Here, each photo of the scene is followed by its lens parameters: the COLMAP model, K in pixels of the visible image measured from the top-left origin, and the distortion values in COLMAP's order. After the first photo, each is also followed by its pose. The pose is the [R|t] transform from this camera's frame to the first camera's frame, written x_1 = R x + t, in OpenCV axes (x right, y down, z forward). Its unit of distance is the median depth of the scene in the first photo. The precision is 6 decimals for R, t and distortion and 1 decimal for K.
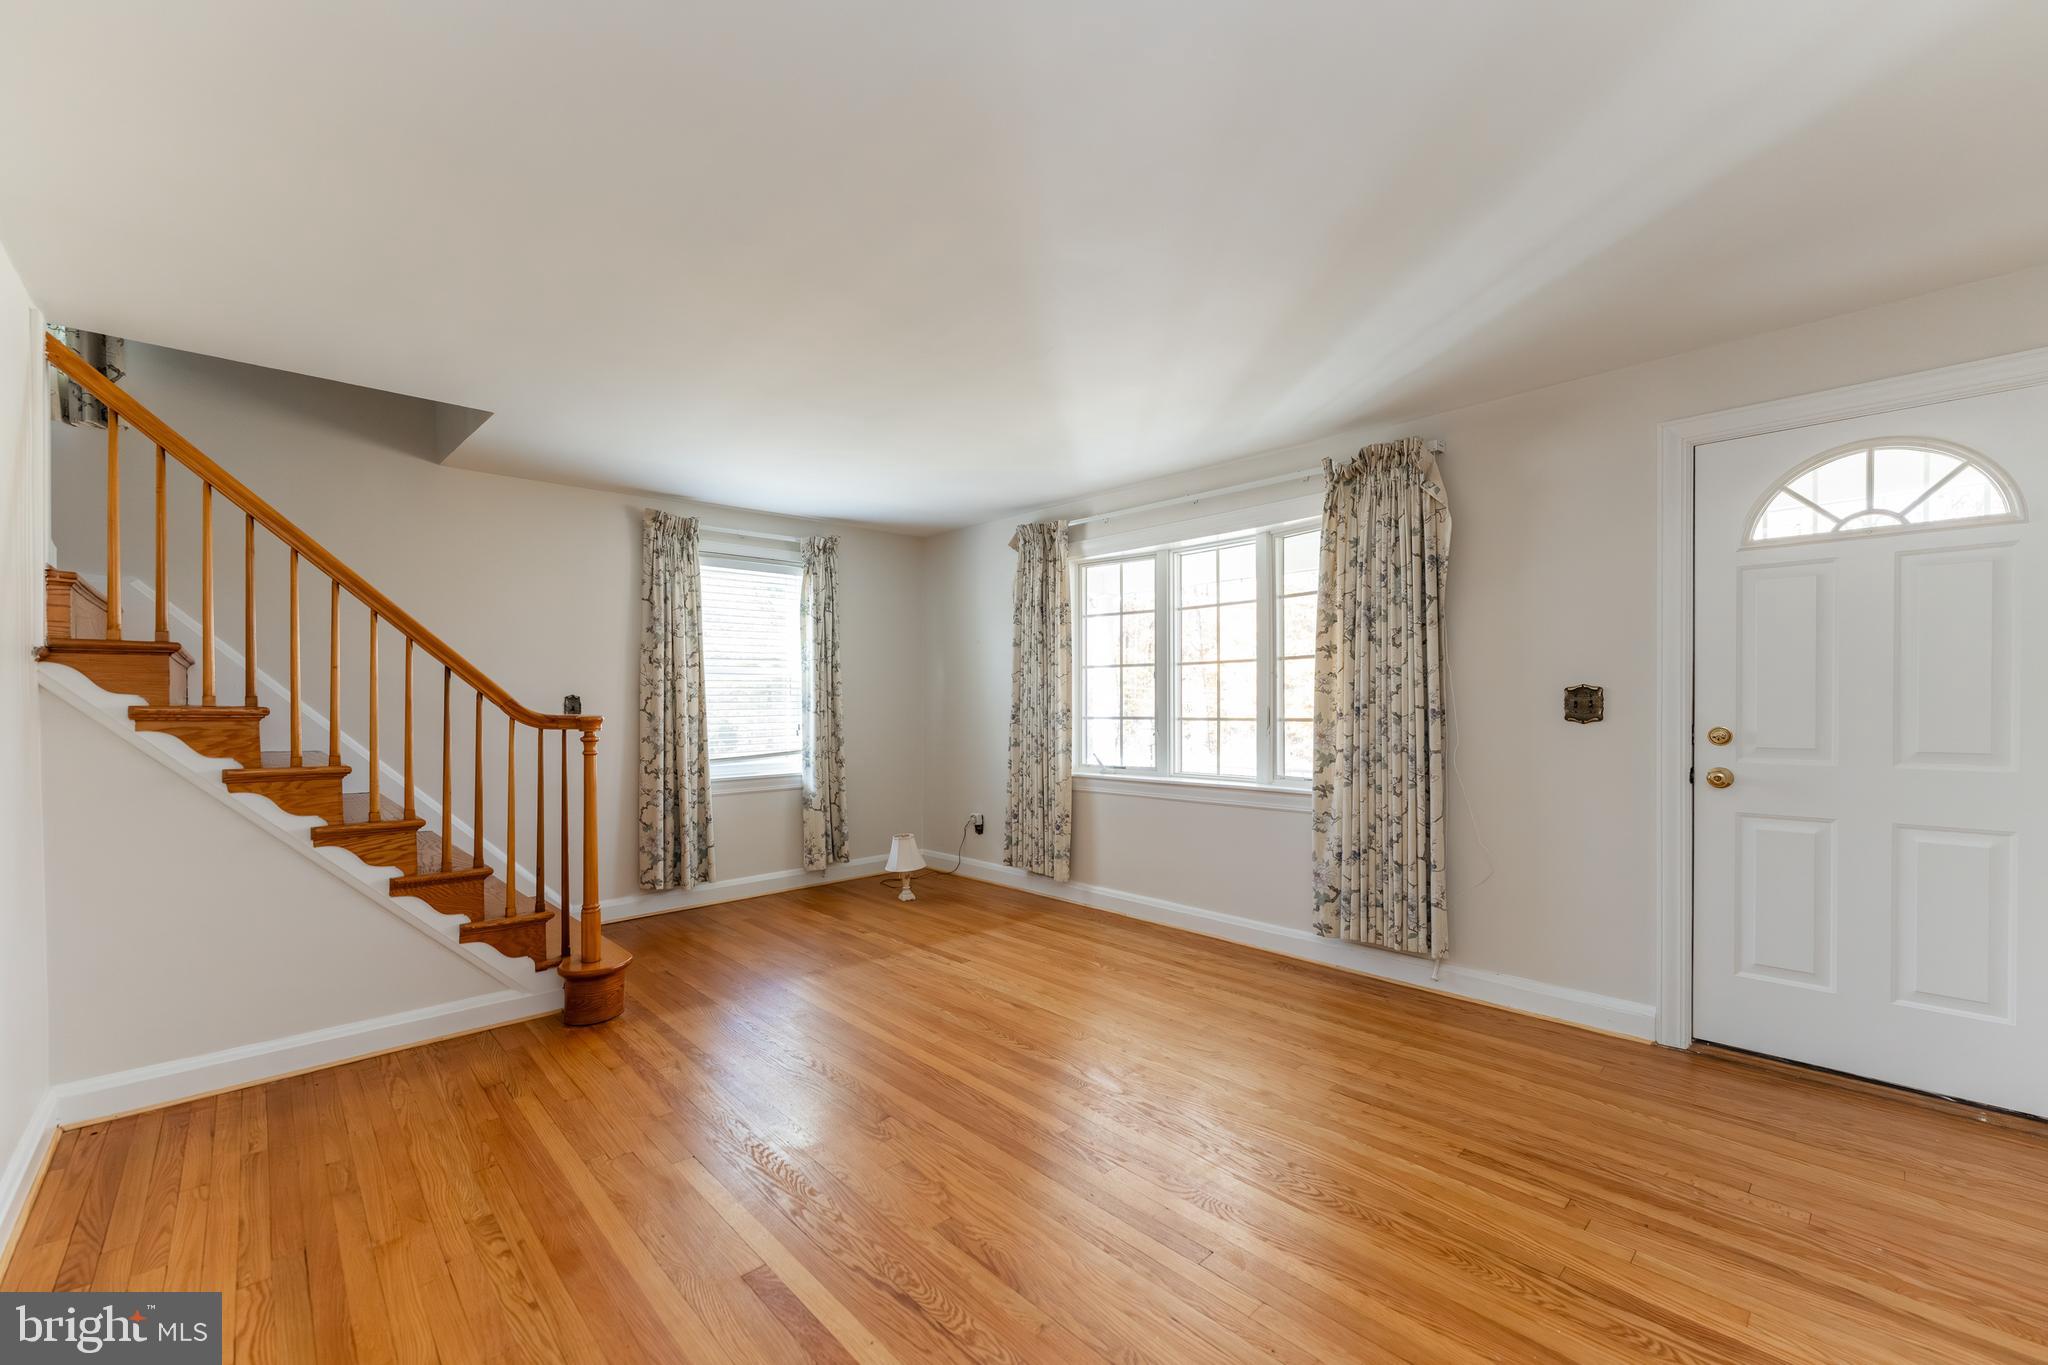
lens RADIAL K [[827.7, 0, 1014.5], [0, 827.7, 707.7], [0, 0, 1]] dist [-0.004617, -0.000920]
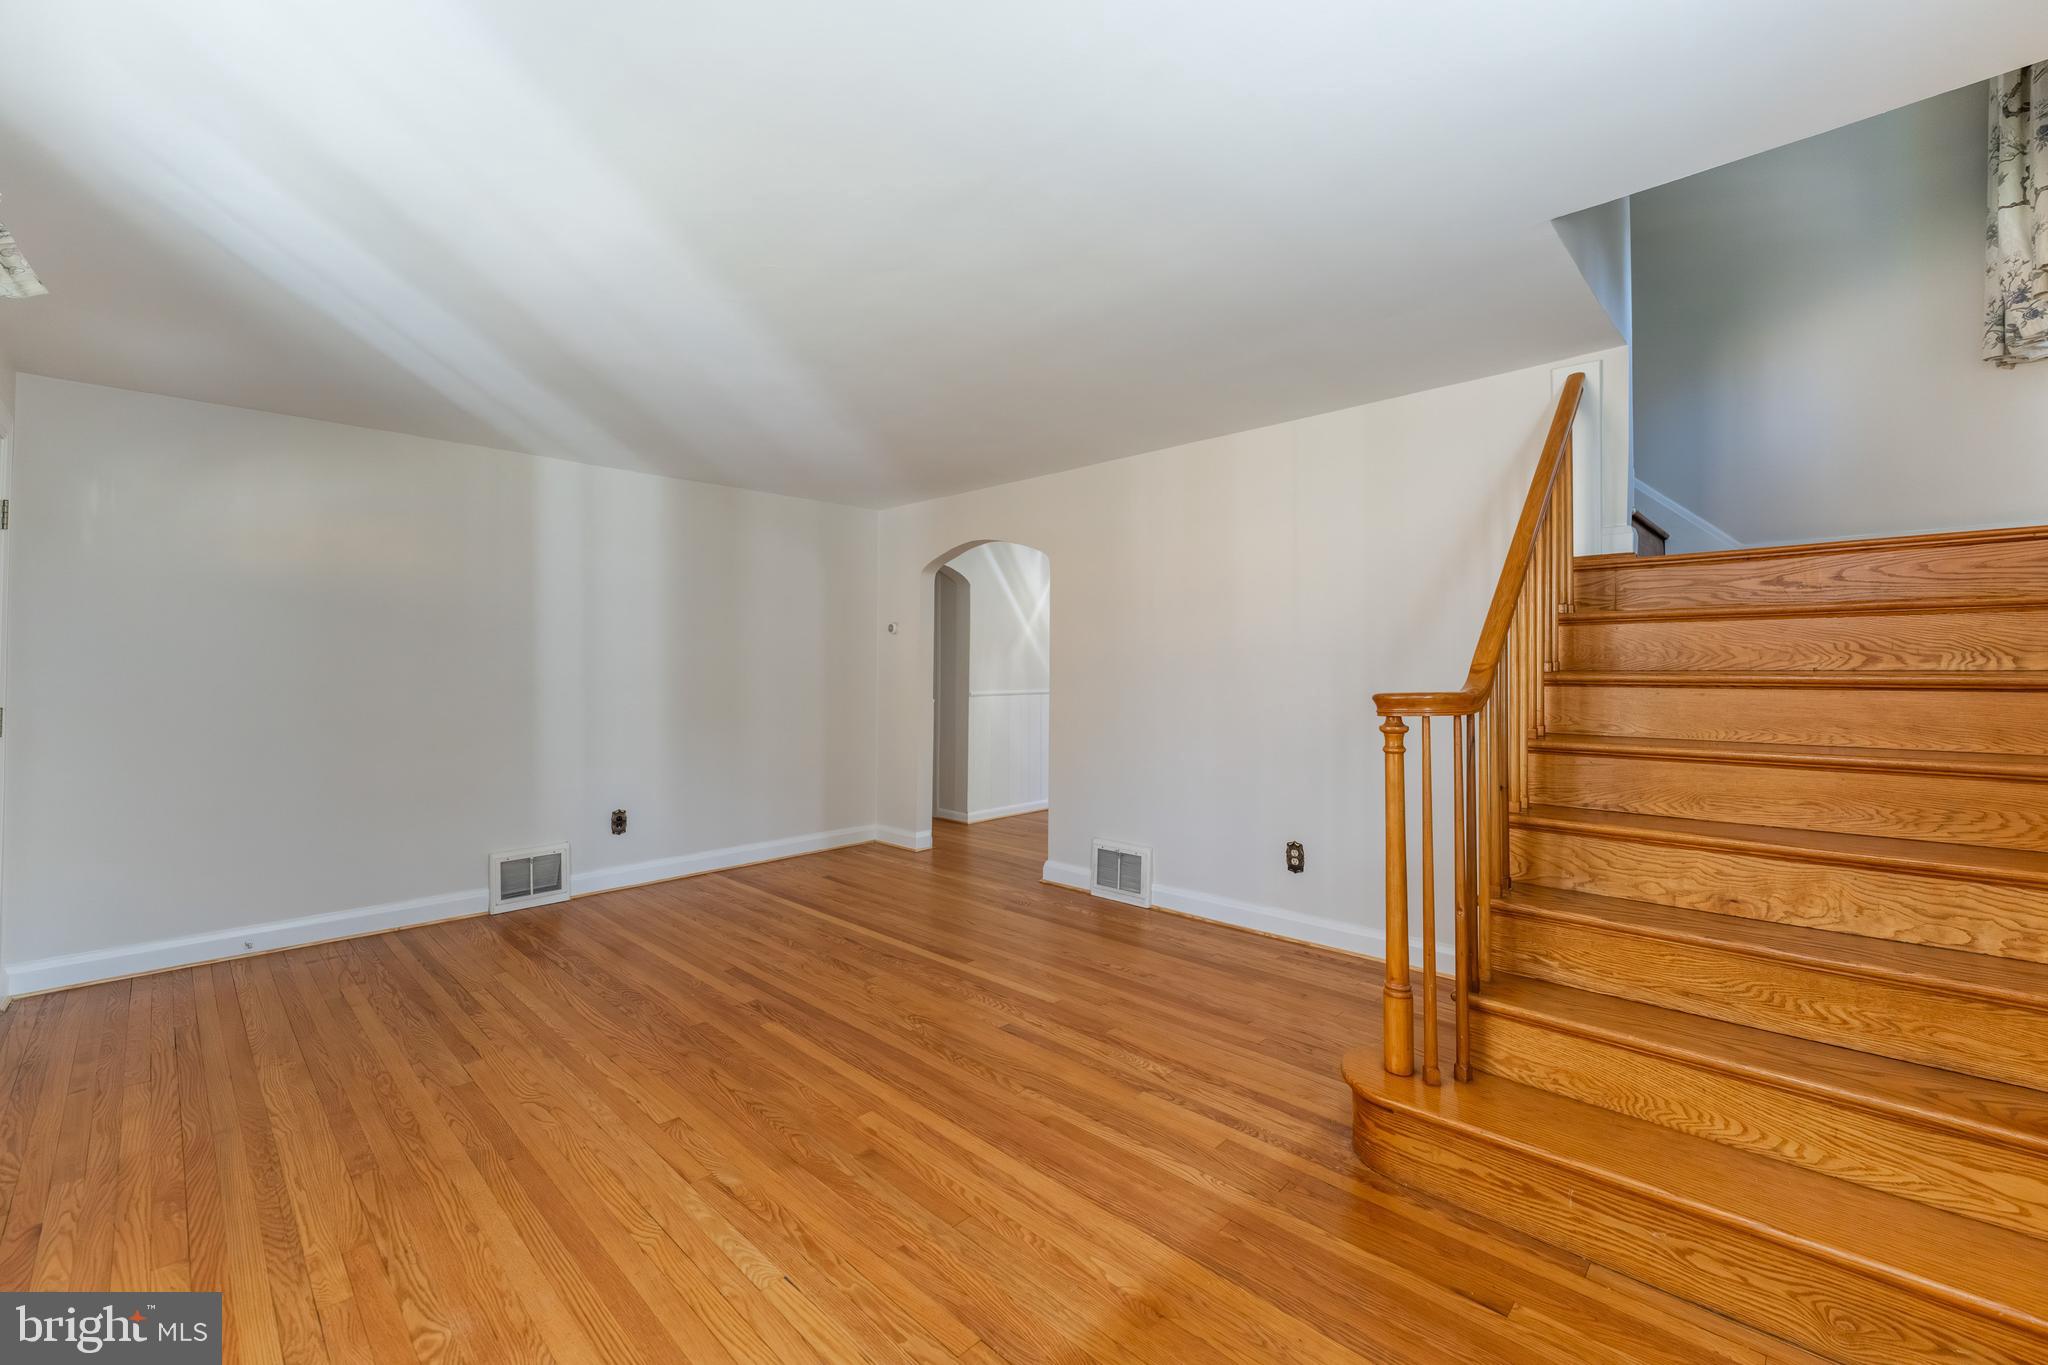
lens RADIAL K [[827.7, 0, 1020.6], [0, 827.7, 668.1], [0, 0, 1]] dist [-0.004617, -0.000920]
pose [[-0.997719, 0.016237, -0.065515, -0.237709], [0.015303, 0.999774, 0.014729, -0.025351], [0.065740, 0.013692, -0.997743, 2.185665]]
